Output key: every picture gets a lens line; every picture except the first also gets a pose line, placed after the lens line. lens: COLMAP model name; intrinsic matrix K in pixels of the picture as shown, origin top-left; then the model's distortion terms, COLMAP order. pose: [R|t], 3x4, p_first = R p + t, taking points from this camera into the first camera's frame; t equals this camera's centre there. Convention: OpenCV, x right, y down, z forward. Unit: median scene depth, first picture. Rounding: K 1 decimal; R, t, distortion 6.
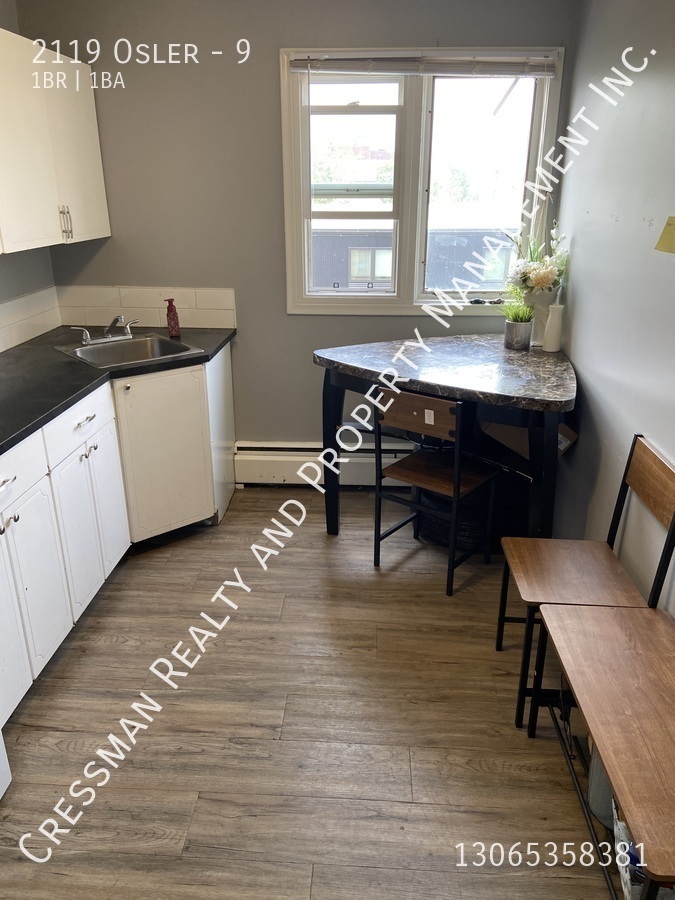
lens RADIAL K [[681.7, 0, 340.4], [0, 681.7, 447.4], [0, 0, 1]] dist [0.139931, -0.167752]
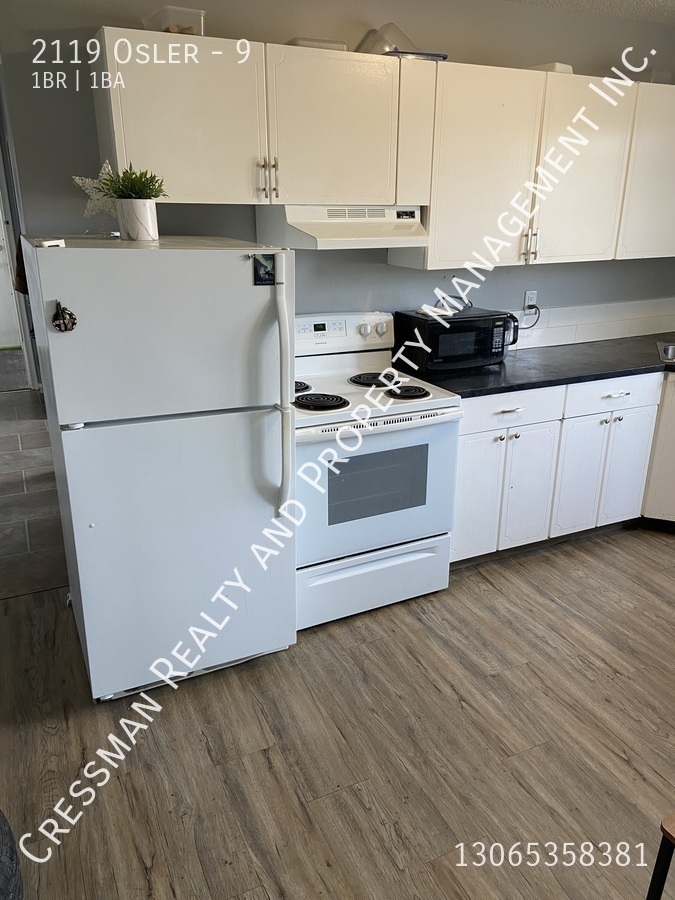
lens RADIAL K [[681.7, 0, 340.4], [0, 681.7, 447.4], [0, 0, 1]] dist [0.139931, -0.167752]
pose [[0.477926, 0.292759, -0.828178, 0.521949], [-0.315661, 0.937085, 0.149095, 0.024247], [0.819722, 0.190167, 0.540270, -0.073991]]
